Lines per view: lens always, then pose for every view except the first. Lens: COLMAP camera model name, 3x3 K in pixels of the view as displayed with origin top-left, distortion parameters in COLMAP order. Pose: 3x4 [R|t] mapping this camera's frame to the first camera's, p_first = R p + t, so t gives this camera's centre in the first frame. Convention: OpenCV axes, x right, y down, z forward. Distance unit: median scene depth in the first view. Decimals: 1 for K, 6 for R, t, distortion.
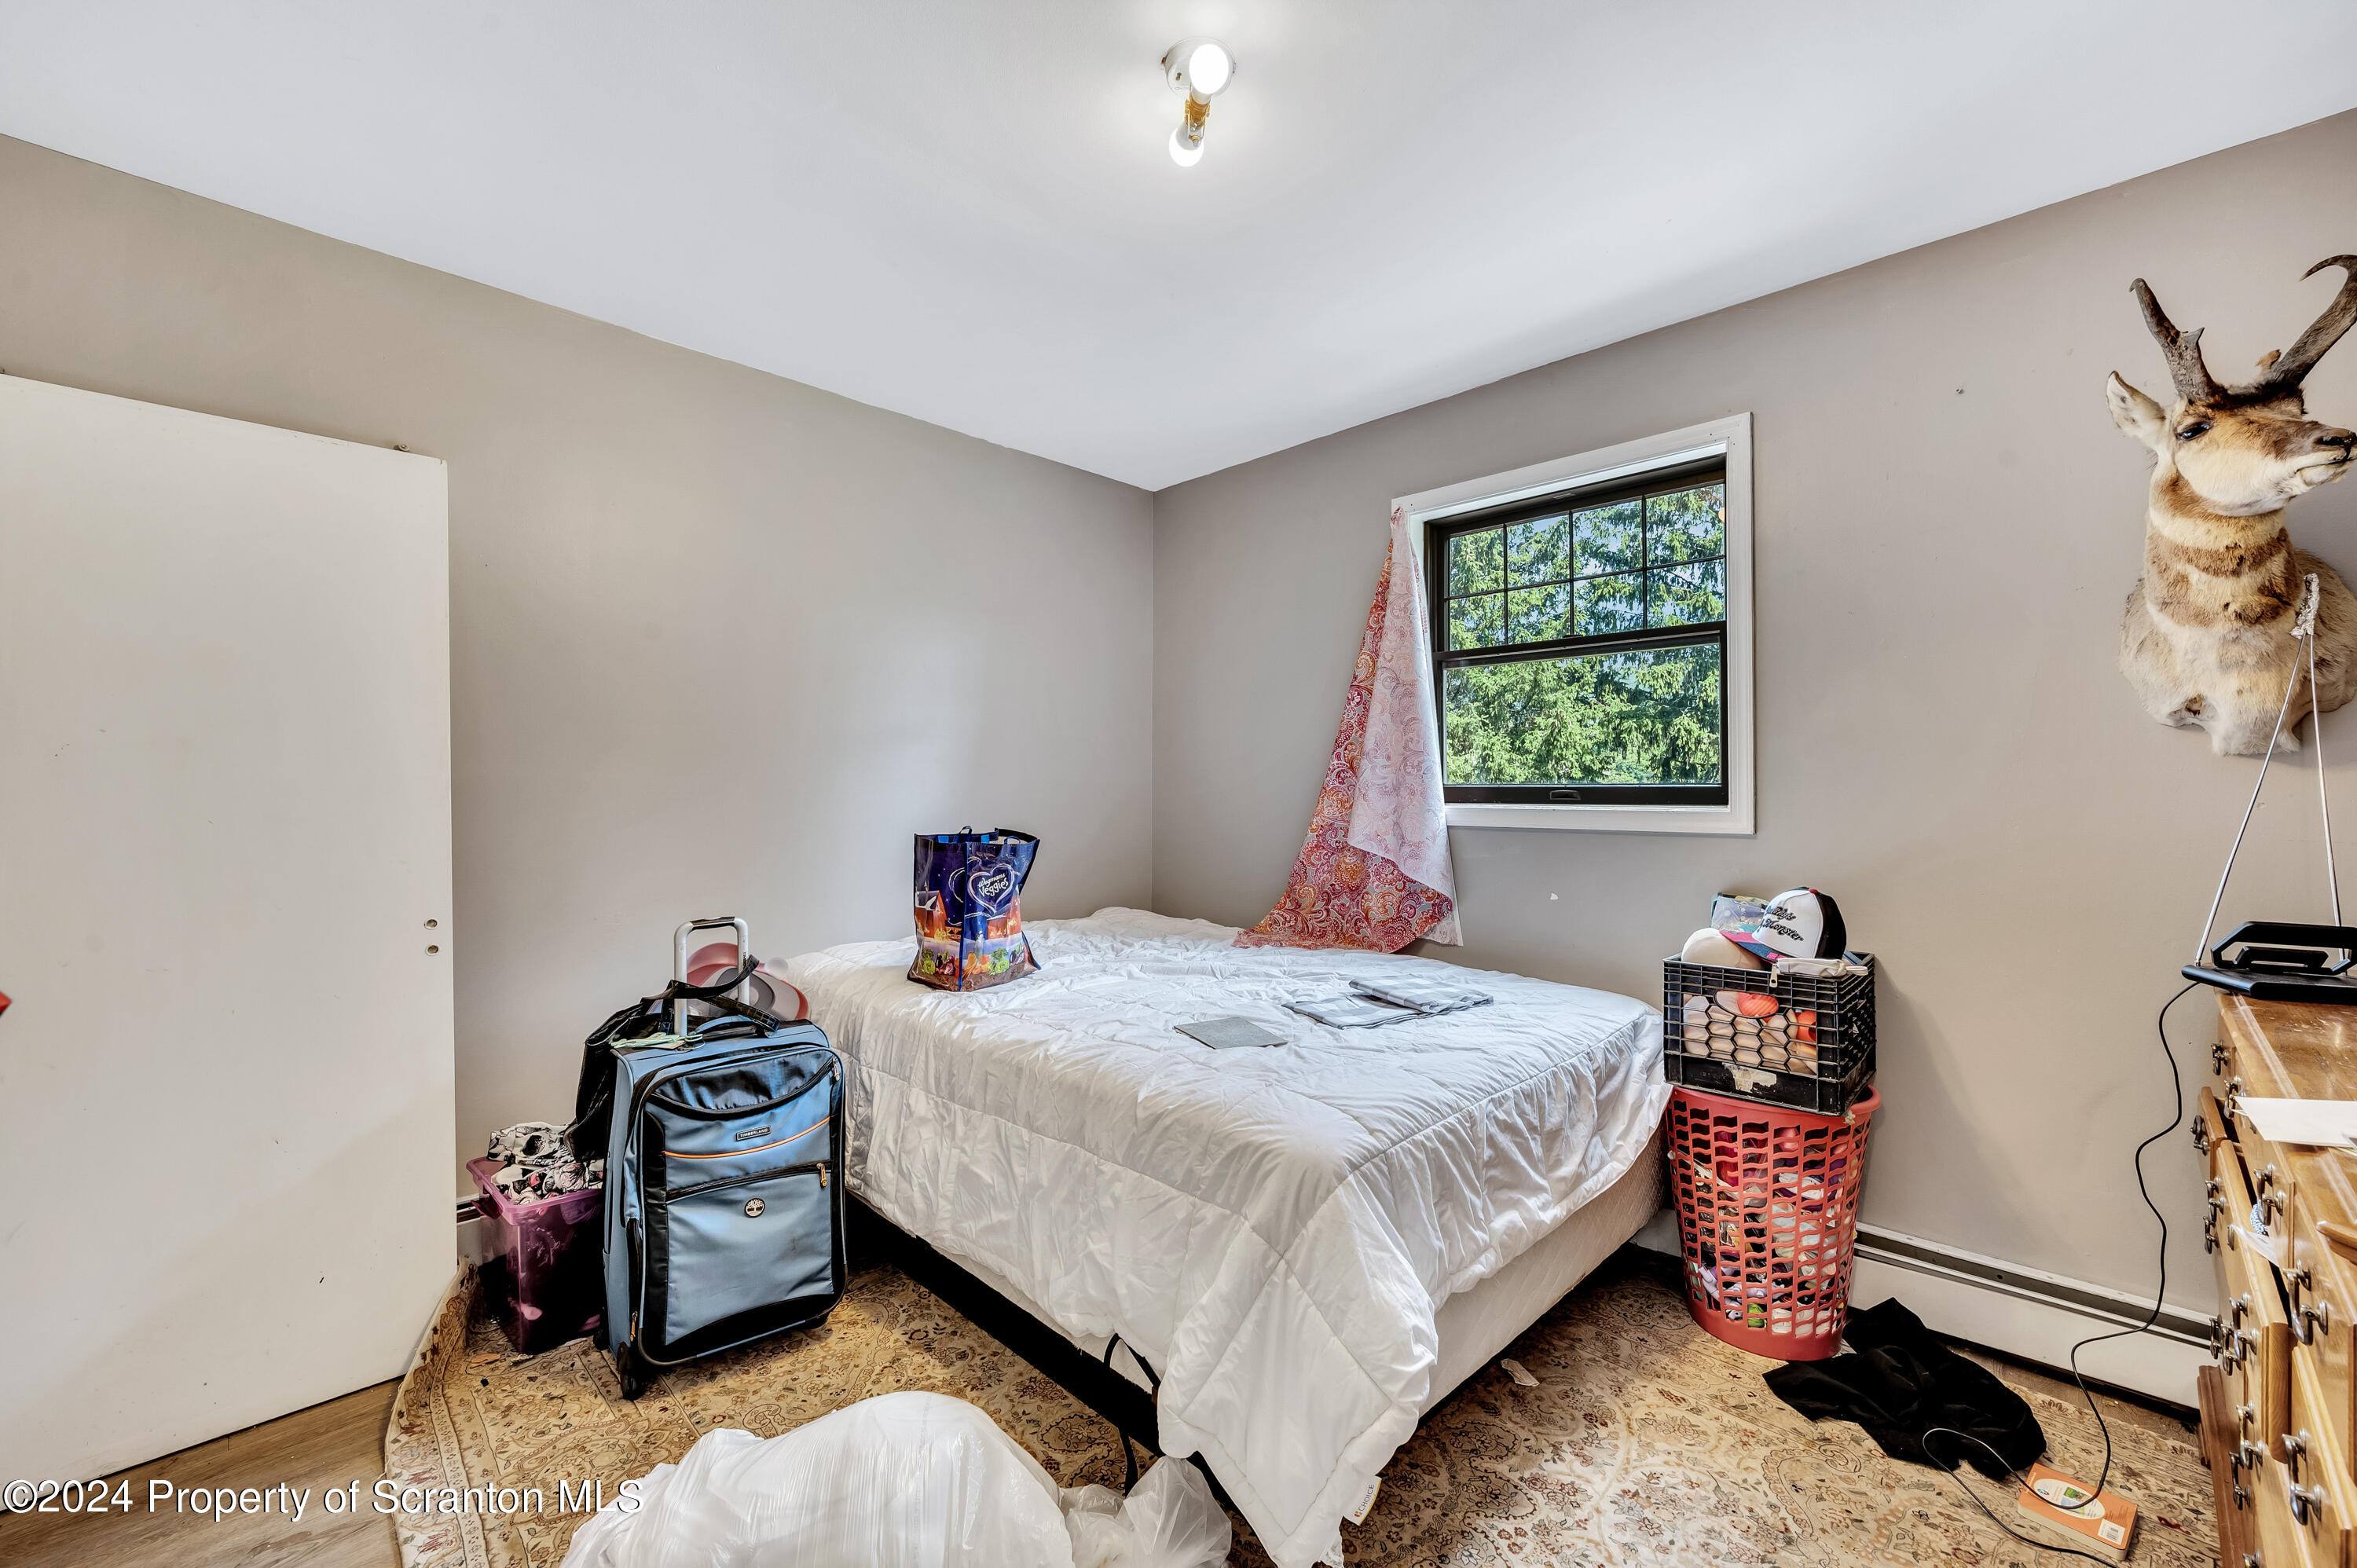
lens RADIAL K [[948.7, 0, 1172.6], [0, 948.7, 774.3], [0, 0, 1]] dist [0.000379, 0.000083]
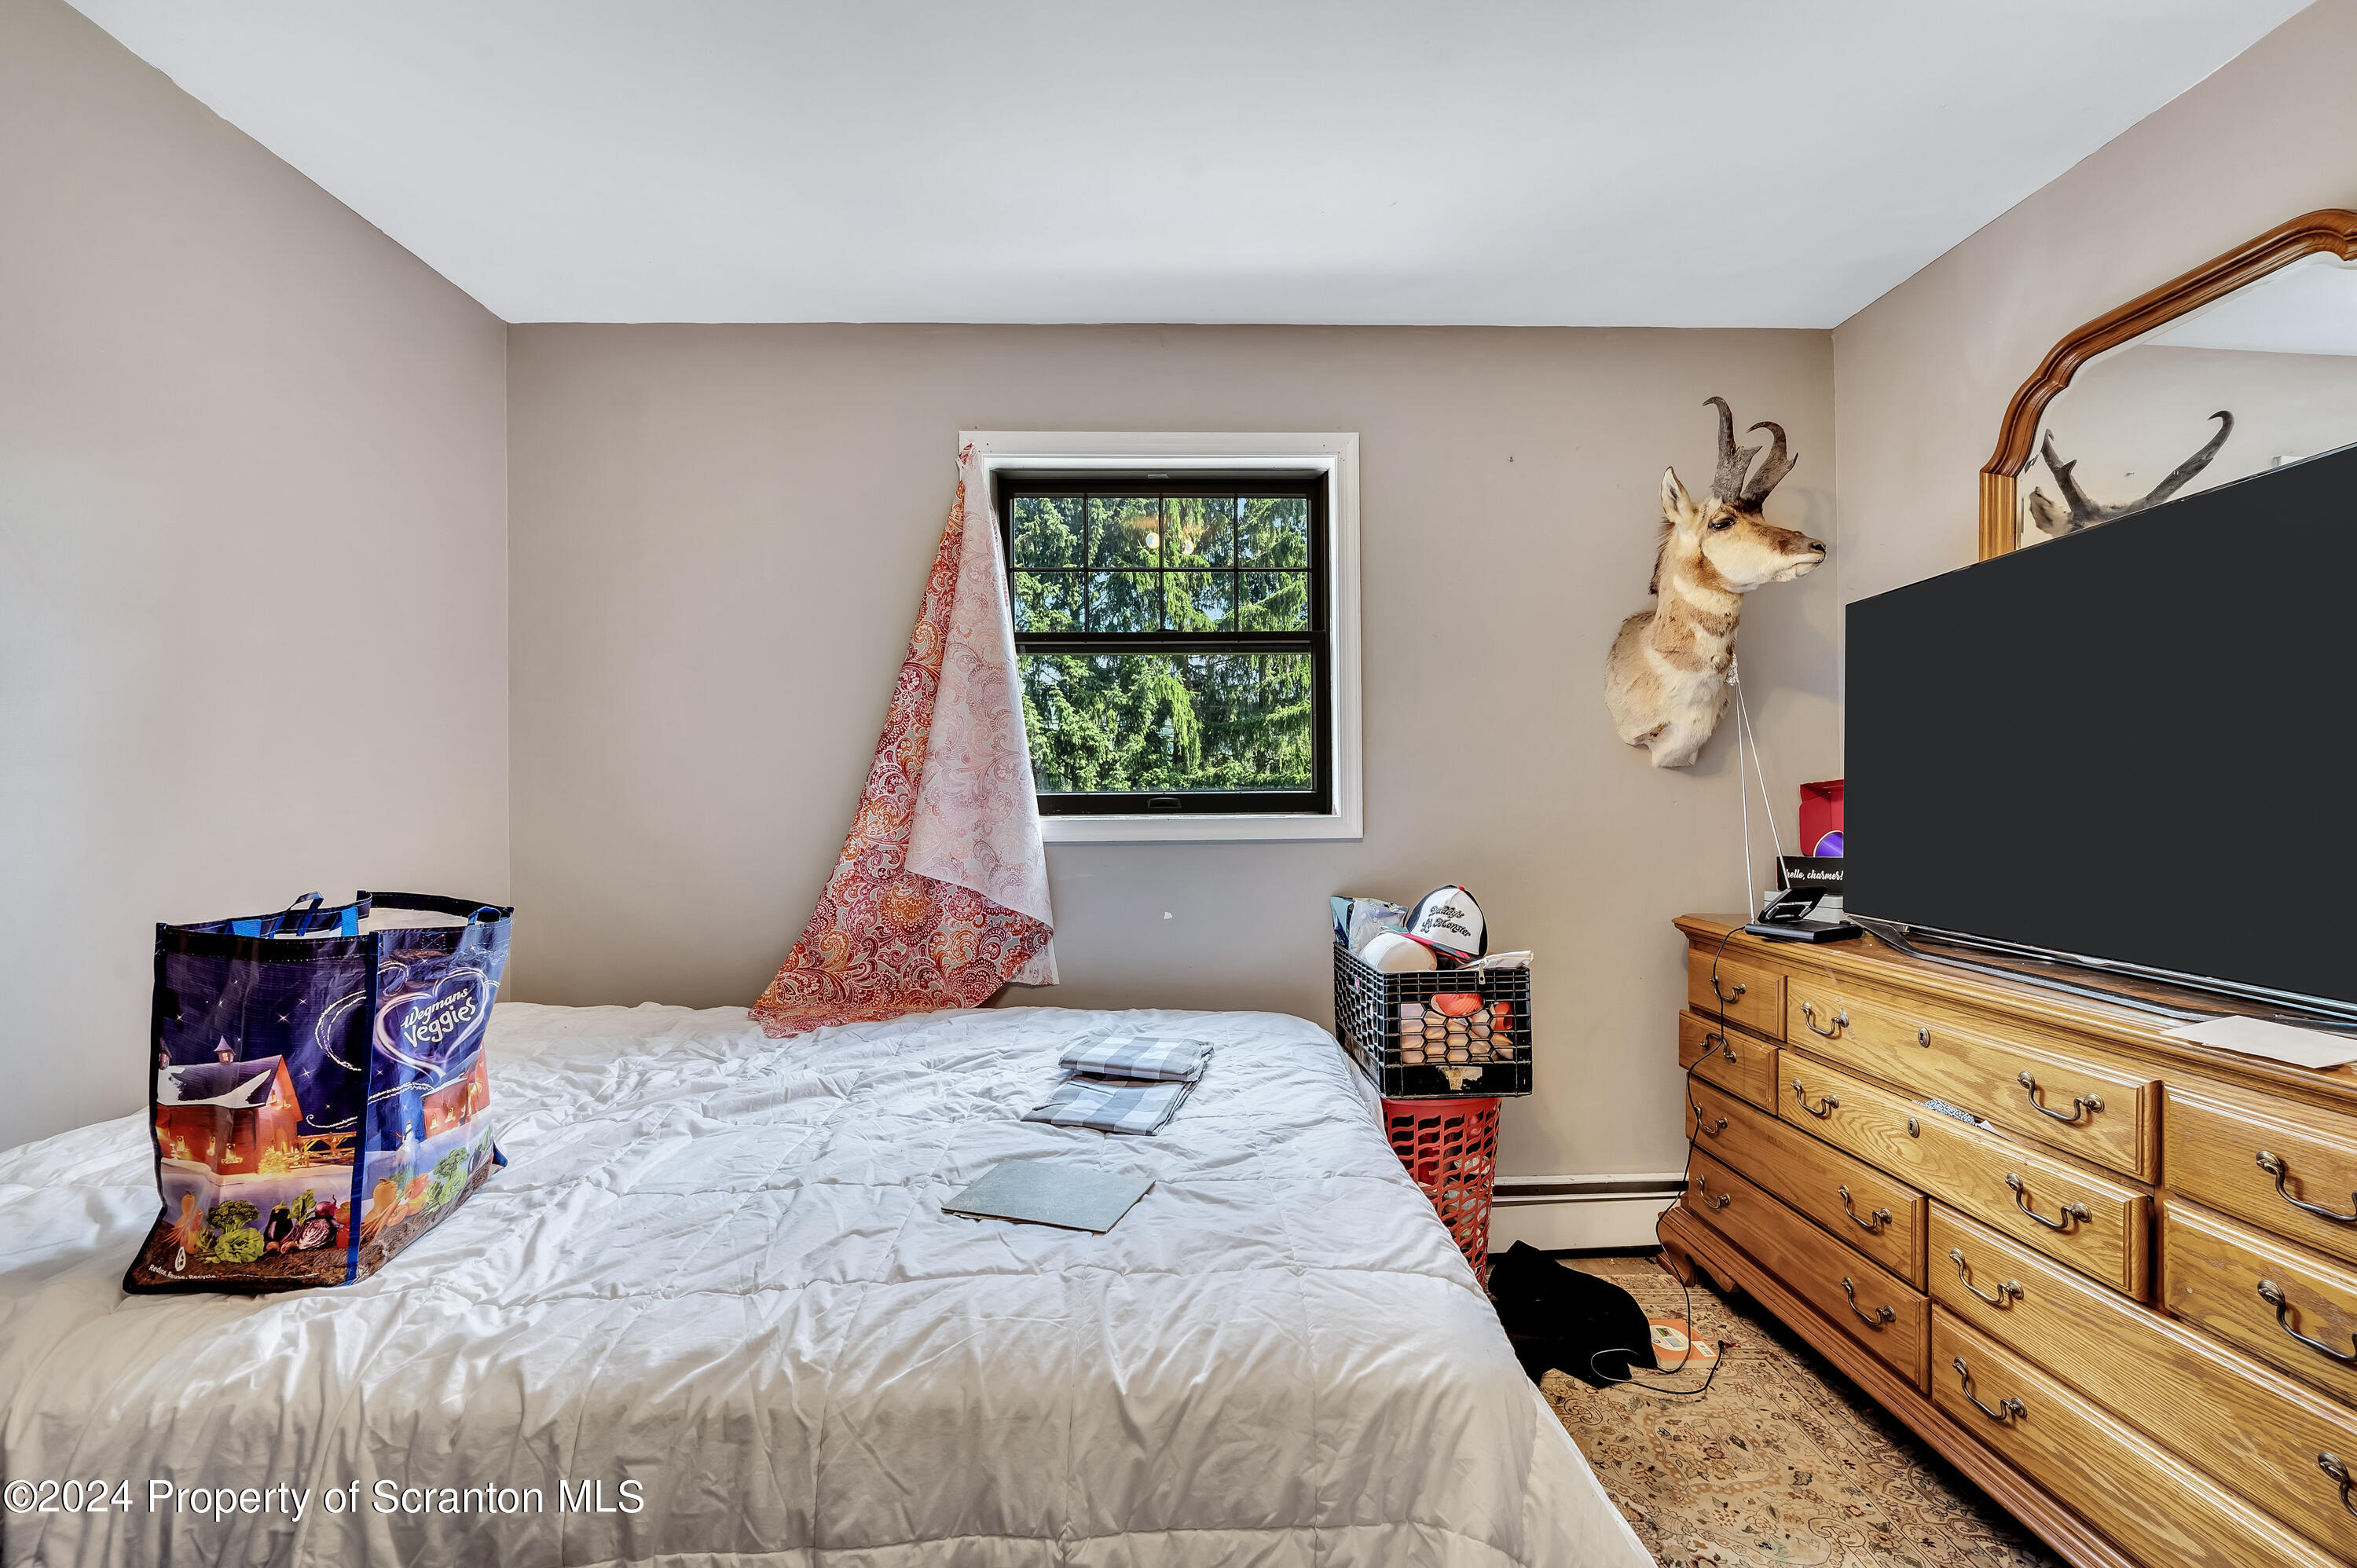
lens RADIAL K [[934.1, 0, 1184.6], [0, 934.1, 791.7], [0, 0, 1]] dist [-0.000568, -0.000671]
pose [[0.685627, -0.005743, 0.727930, -0.270743], [-0.000926, 0.999961, 0.008762, 0.003228], [-0.727952, -0.006681, 0.685595, 0.431018]]
